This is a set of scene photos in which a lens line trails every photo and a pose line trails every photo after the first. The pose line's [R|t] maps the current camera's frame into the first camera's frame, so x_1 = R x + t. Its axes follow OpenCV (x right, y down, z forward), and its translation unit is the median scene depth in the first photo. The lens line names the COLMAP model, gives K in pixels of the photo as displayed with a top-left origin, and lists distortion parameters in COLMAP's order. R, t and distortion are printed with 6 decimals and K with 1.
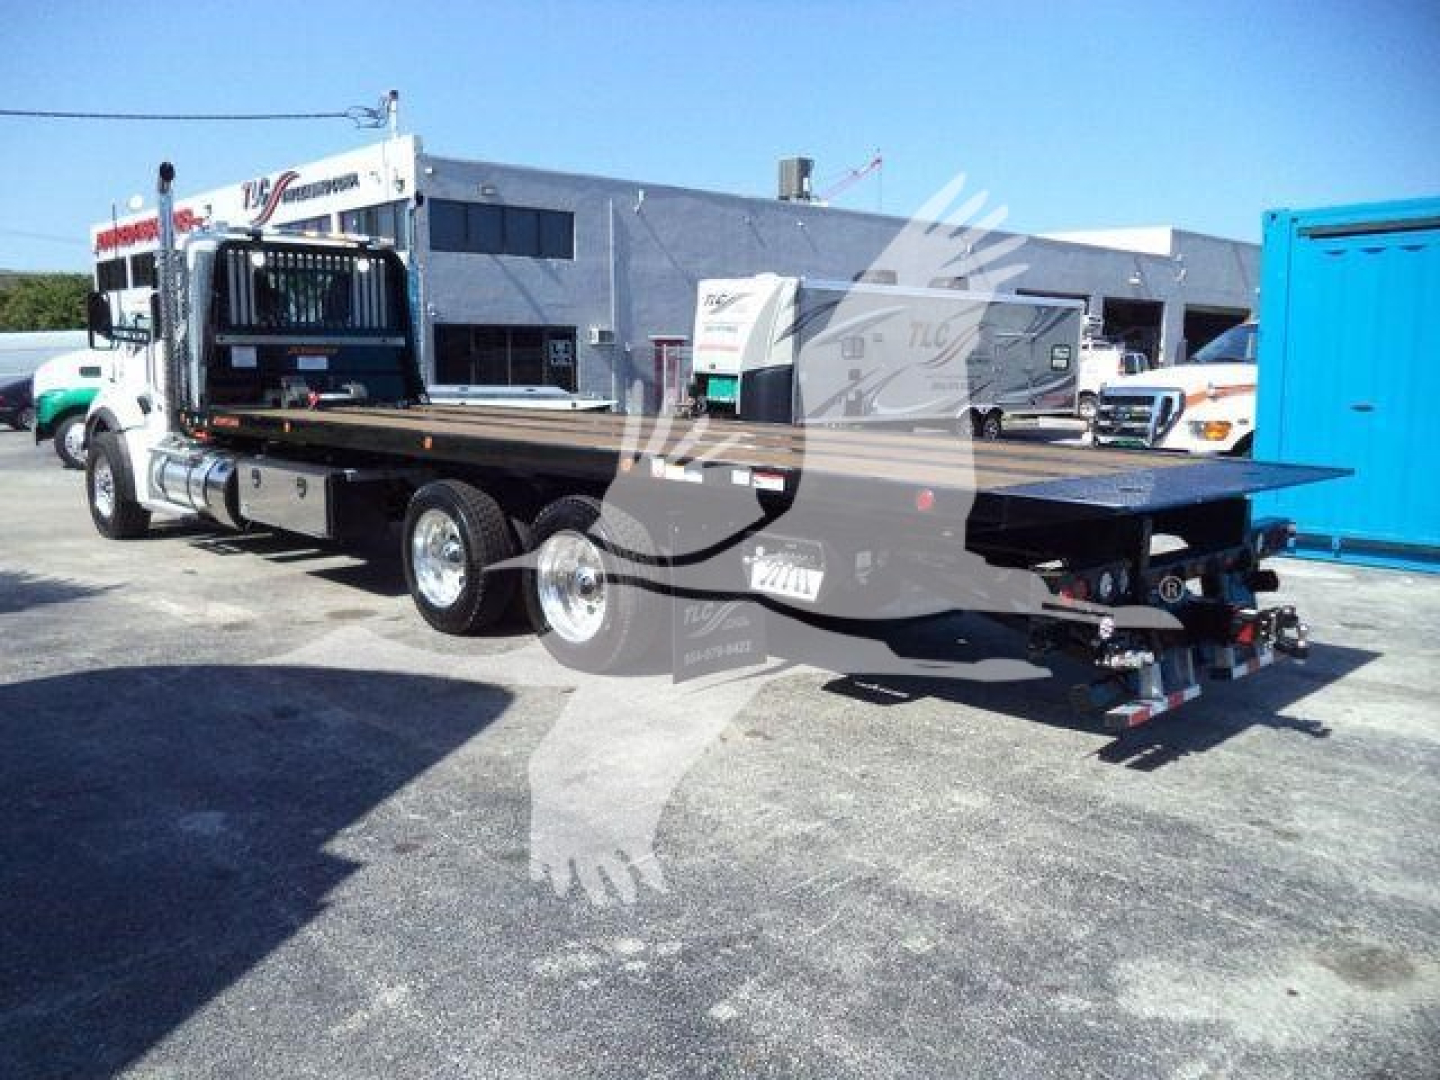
lens RADIAL K [[1170.0, 0, 709.8], [0, 1170.0, 541.8], [0, 0, 1]] dist [-0.034314, -0.002225]
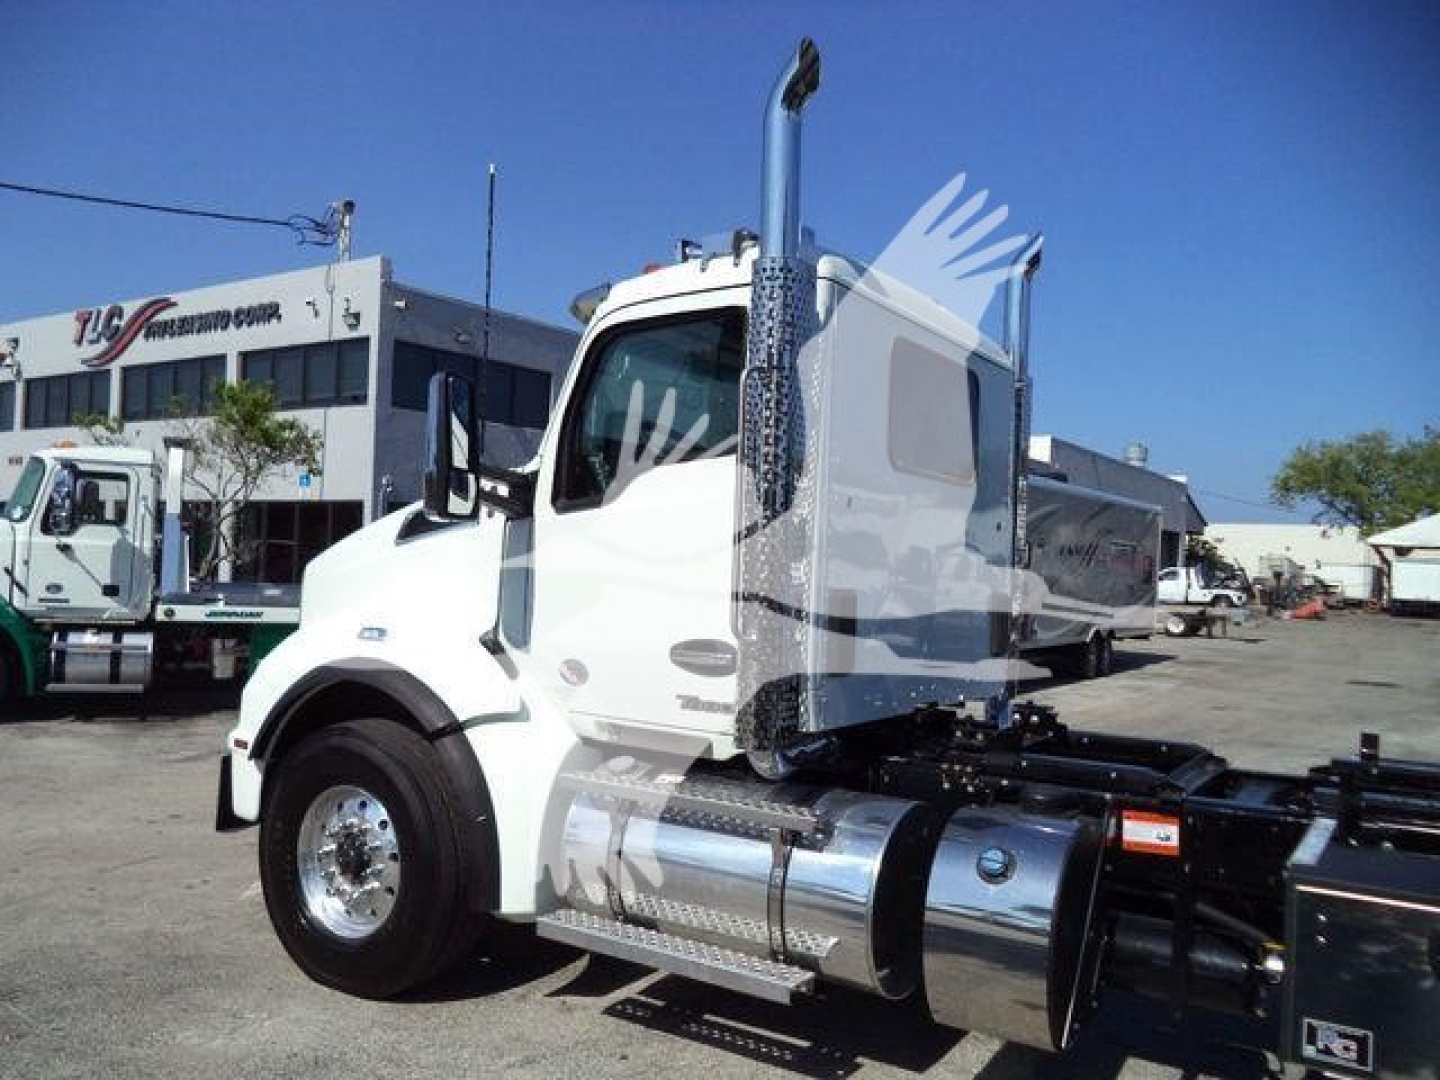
lens RADIAL K [[1170.0, 0, 709.8], [0, 1170.0, 541.8], [0, 0, 1]] dist [-0.034314, -0.002225]
pose [[0.971999, 0.031282, 0.232892, -0.264633], [0.007639, 0.986369, -0.164370, -0.048031], [-0.234859, 0.161547, 0.958511, 0.303345]]
